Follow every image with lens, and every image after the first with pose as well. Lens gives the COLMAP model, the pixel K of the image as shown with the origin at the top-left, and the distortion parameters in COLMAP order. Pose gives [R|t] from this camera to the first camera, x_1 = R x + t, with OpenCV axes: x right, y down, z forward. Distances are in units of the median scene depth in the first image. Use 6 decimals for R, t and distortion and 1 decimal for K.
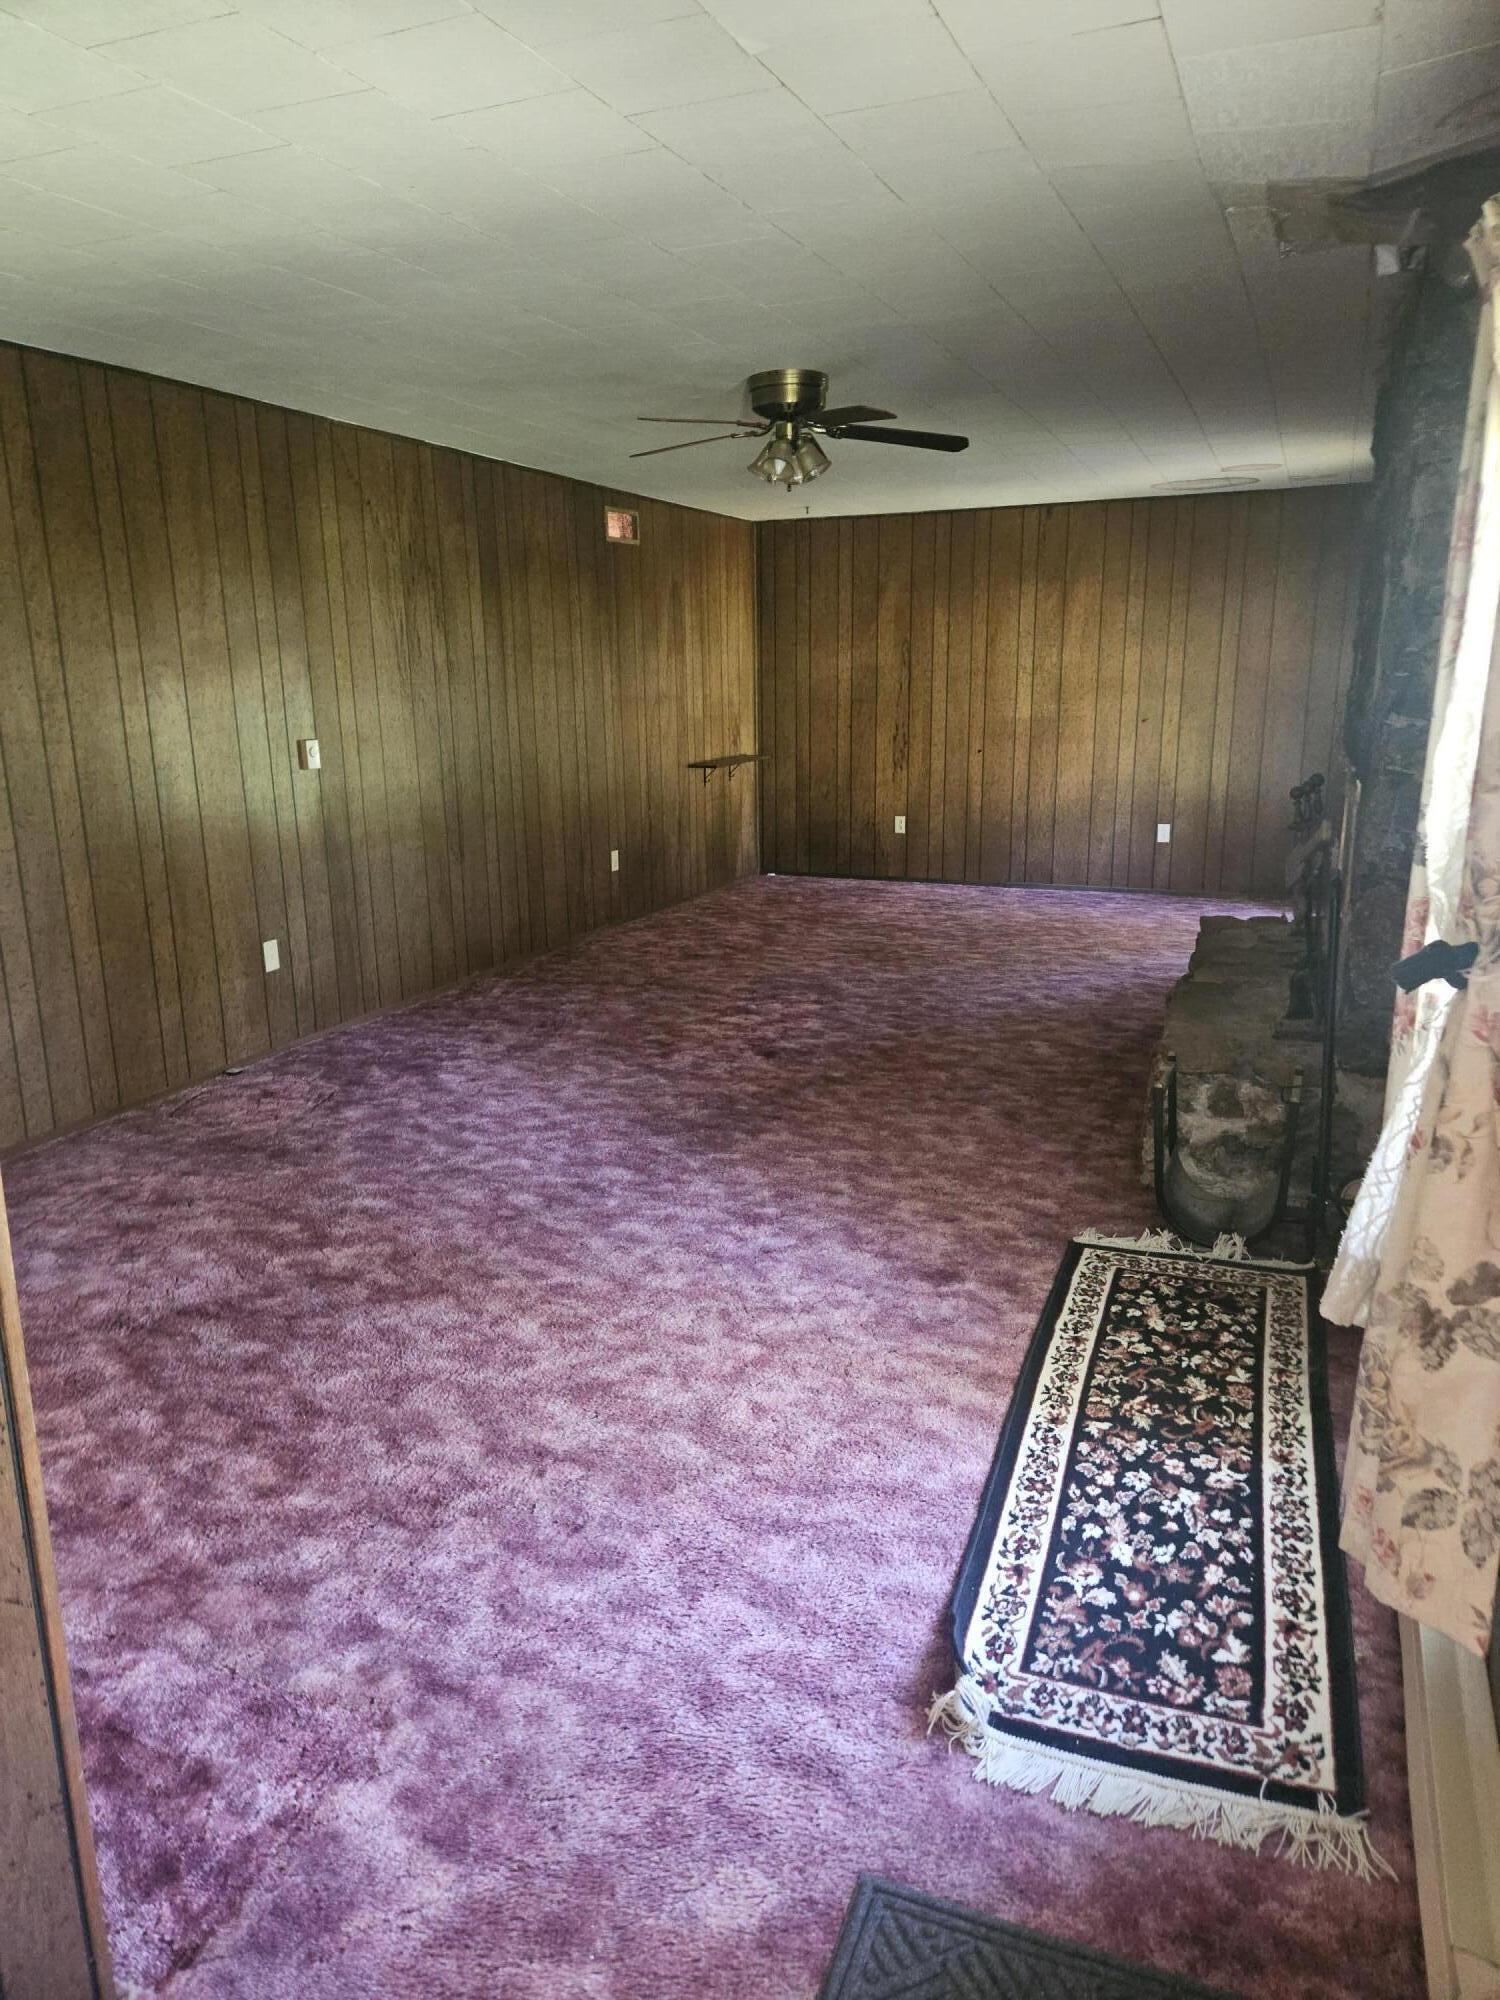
lens RADIAL K [[1339.2, 0, 760.9], [0, 1339.2, 986.6], [0, 0, 1]] dist [0.070793, -0.057689]
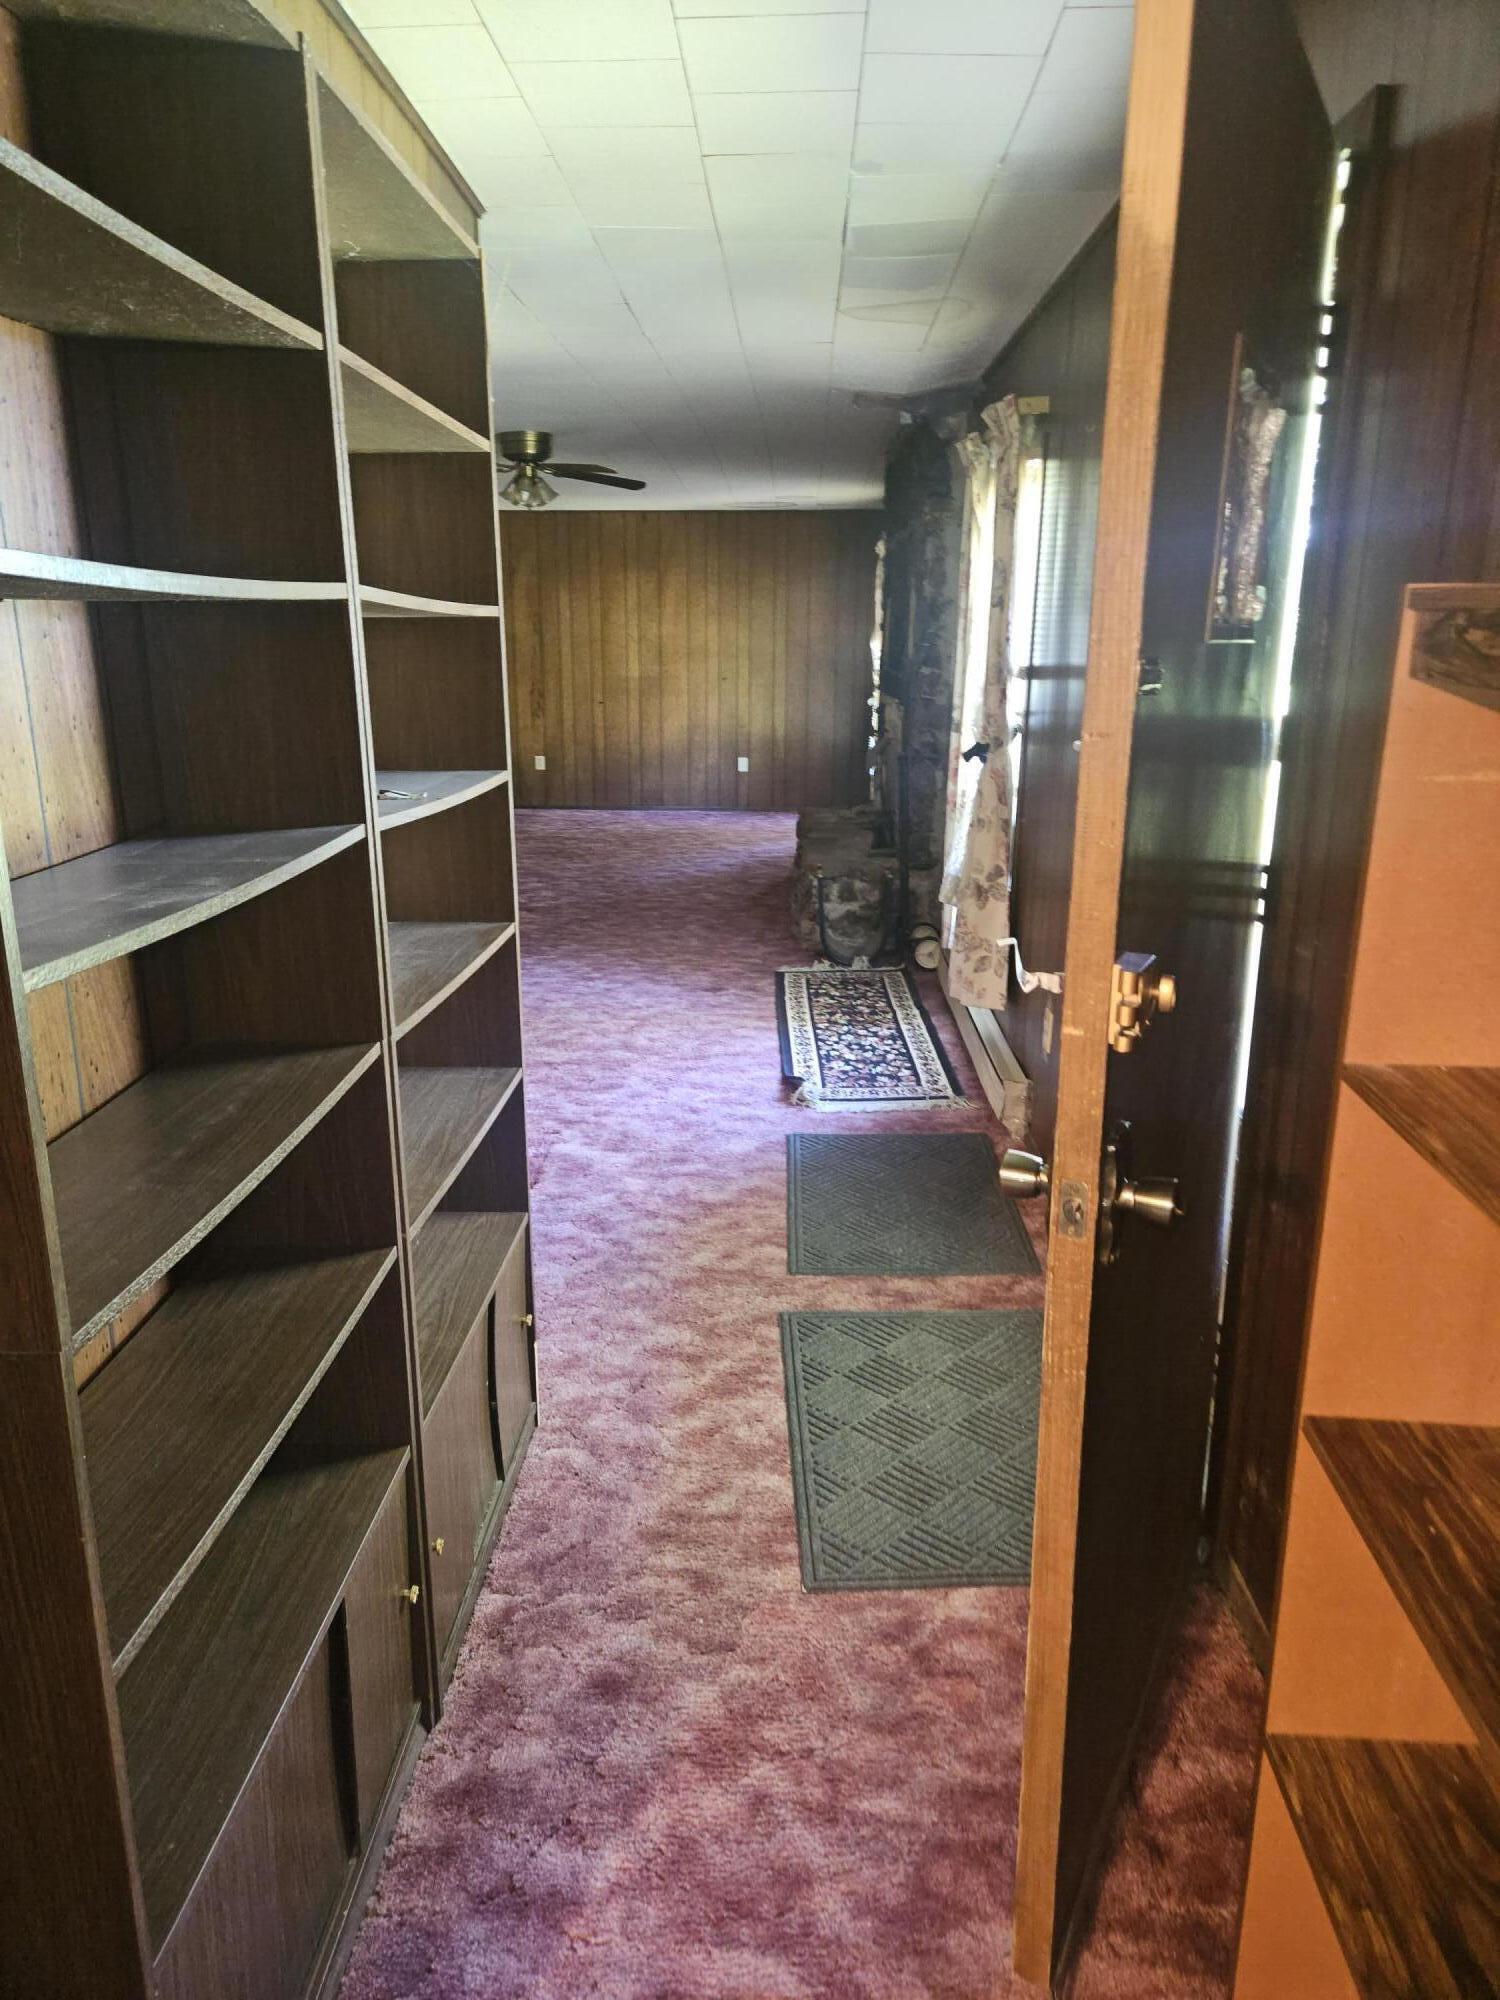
lens RADIAL K [[1339.2, 0, 729.2], [0, 1339.2, 996.4], [0, 0, 1]] dist [0.070793, -0.057689]
pose [[0.943296, -0.075746, 0.323194, -0.374807], [0.066371, 0.996995, 0.039950, 0.142160], [-0.325249, -0.016234, 0.945489, -0.595124]]
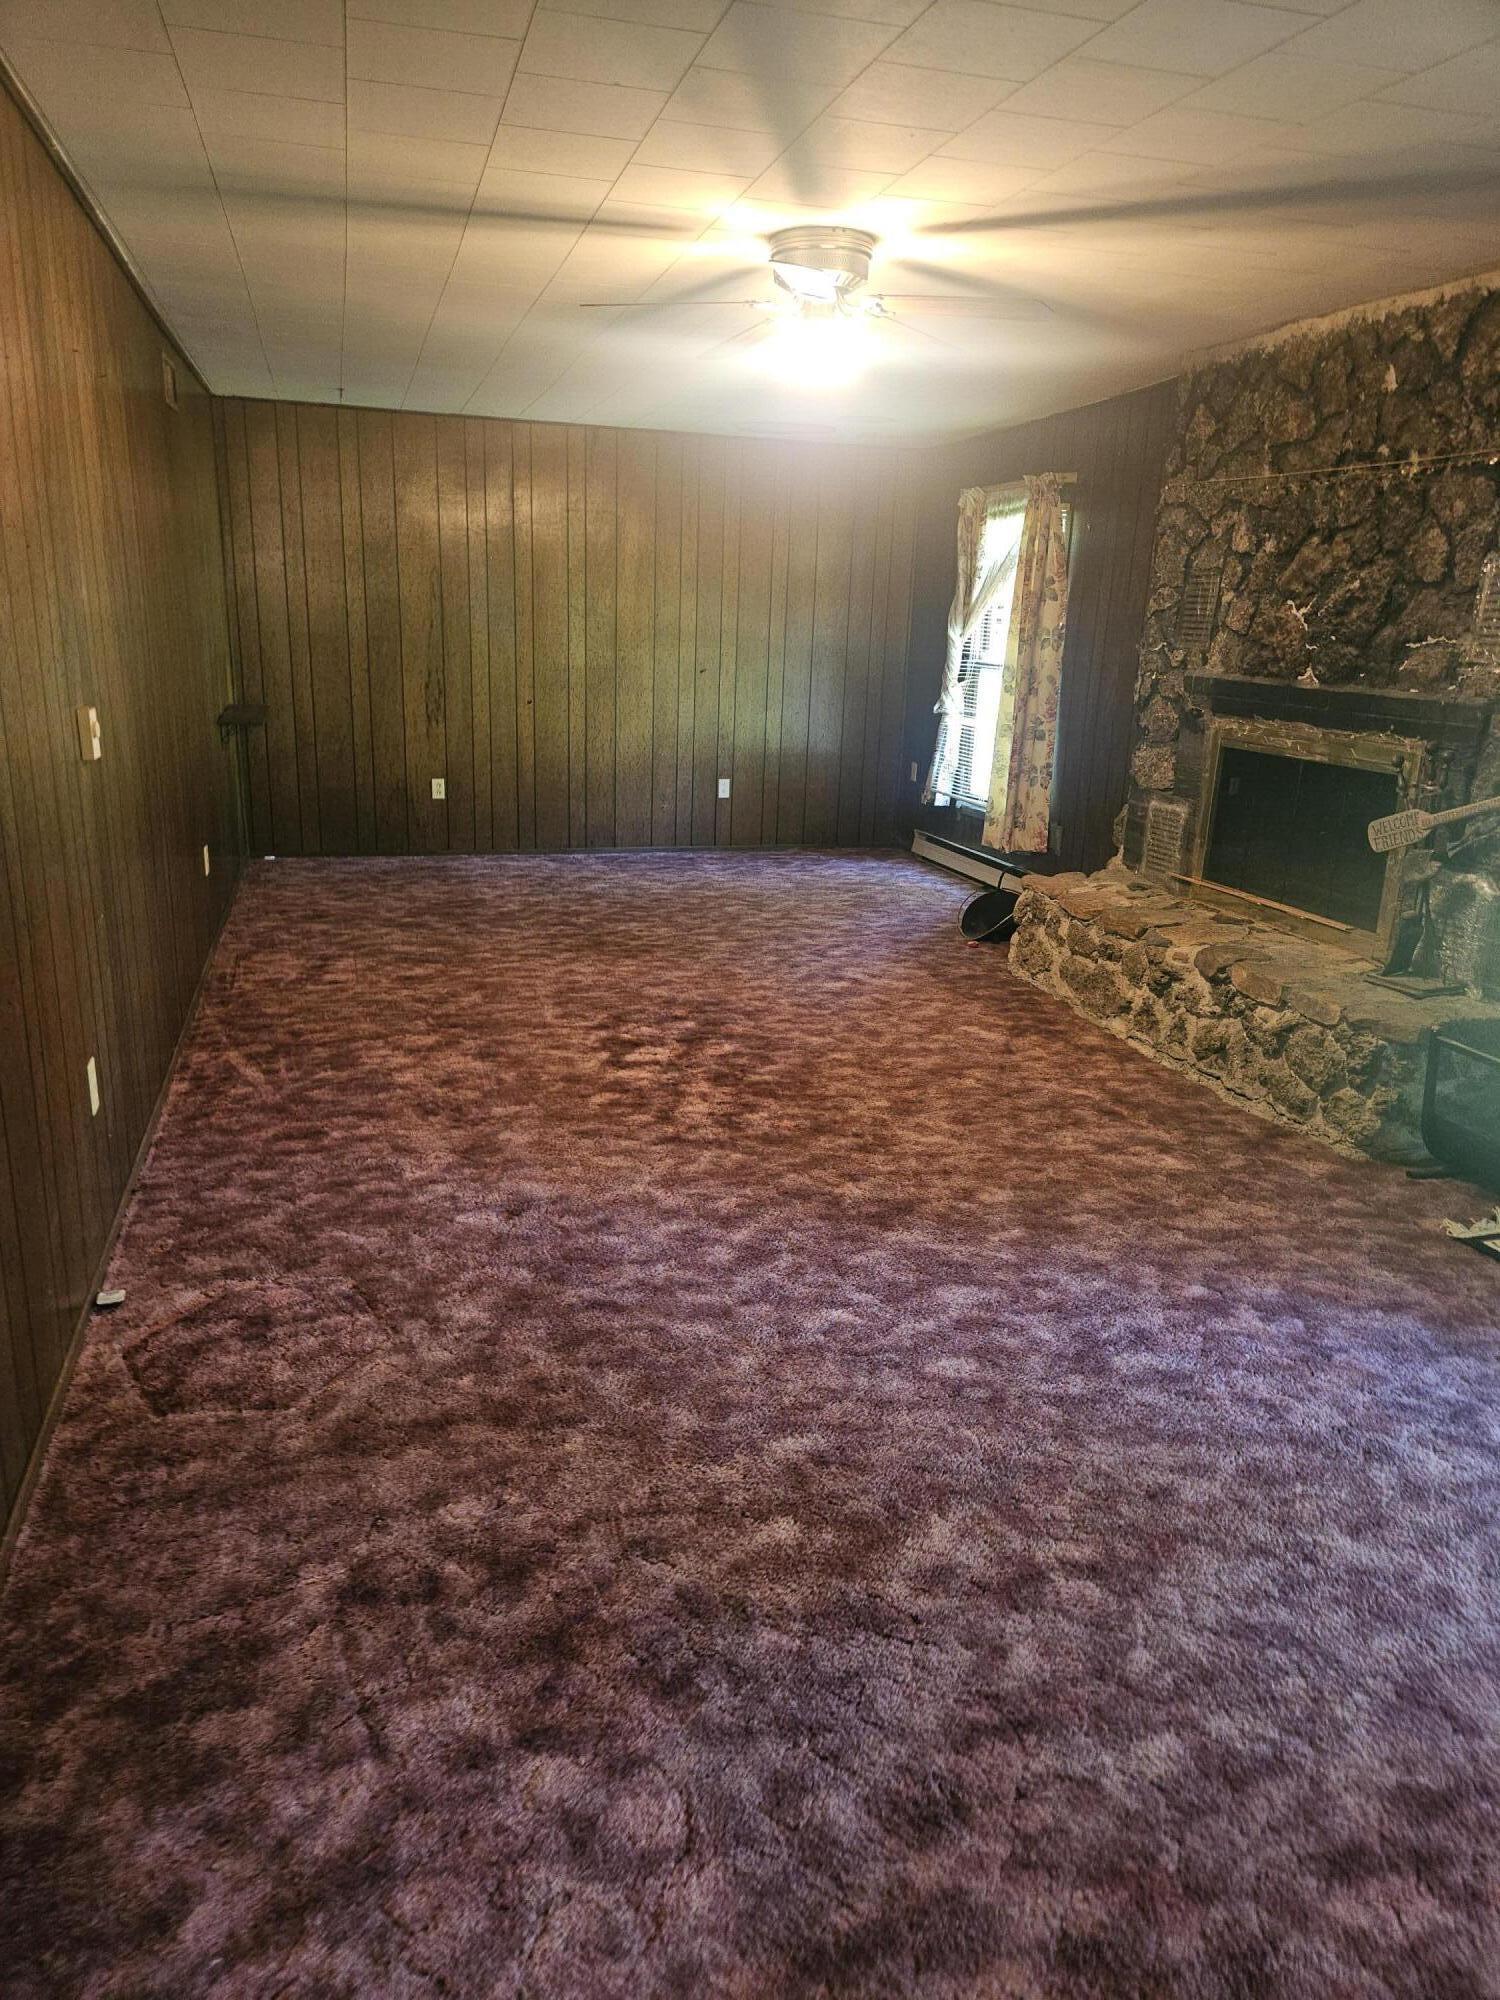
lens RADIAL K [[1339.2, 0, 745.4], [0, 1339.2, 985.4], [0, 0, 1]] dist [0.070793, -0.057689]
pose [[0.775995, -0.135831, 0.615940, -0.715931], [0.106140, 0.990732, 0.084761, -0.122904], [-0.621745, -0.000398, 0.783220, 0.533231]]
